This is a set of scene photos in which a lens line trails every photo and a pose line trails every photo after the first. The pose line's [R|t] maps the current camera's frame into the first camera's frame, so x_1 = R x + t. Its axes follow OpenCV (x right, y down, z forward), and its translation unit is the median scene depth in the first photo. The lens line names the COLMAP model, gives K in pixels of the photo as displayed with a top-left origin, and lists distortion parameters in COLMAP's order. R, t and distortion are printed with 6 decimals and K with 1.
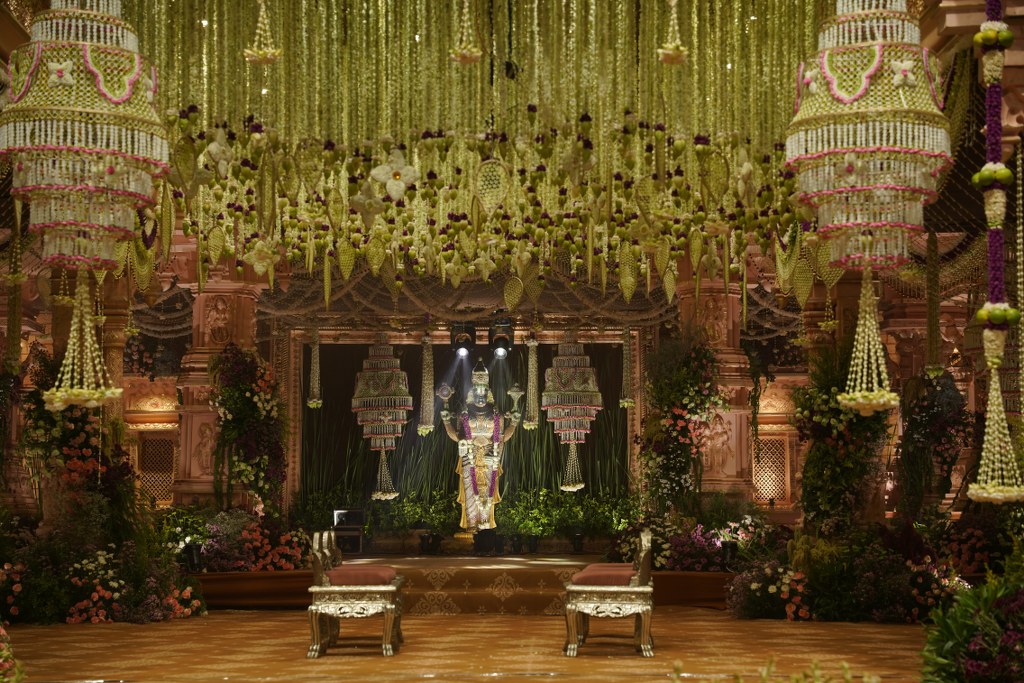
lens RADIAL K [[2010.0, 0, 514.0], [0, 2010.0, 347.0], [0, 0, 1]] dist [0.491144, 0.000000]
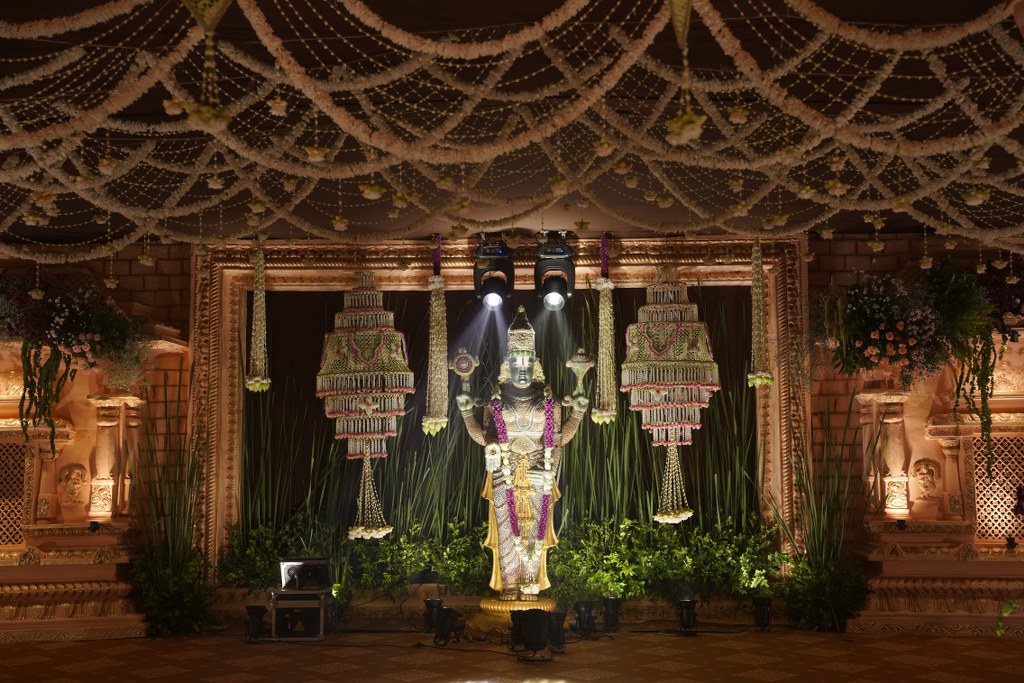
lens RADIAL K [[1369.5, 0, 511.8], [0, 1369.5, 341.0], [0, 0, 1]] dist [0.215108, 0.000000]
pose [[0.999502, -0.009338, -0.030149, -0.007269], [0.009188, 0.999945, -0.005112, 0.017951], [0.030195, 0.004833, 0.999532, 0.592921]]
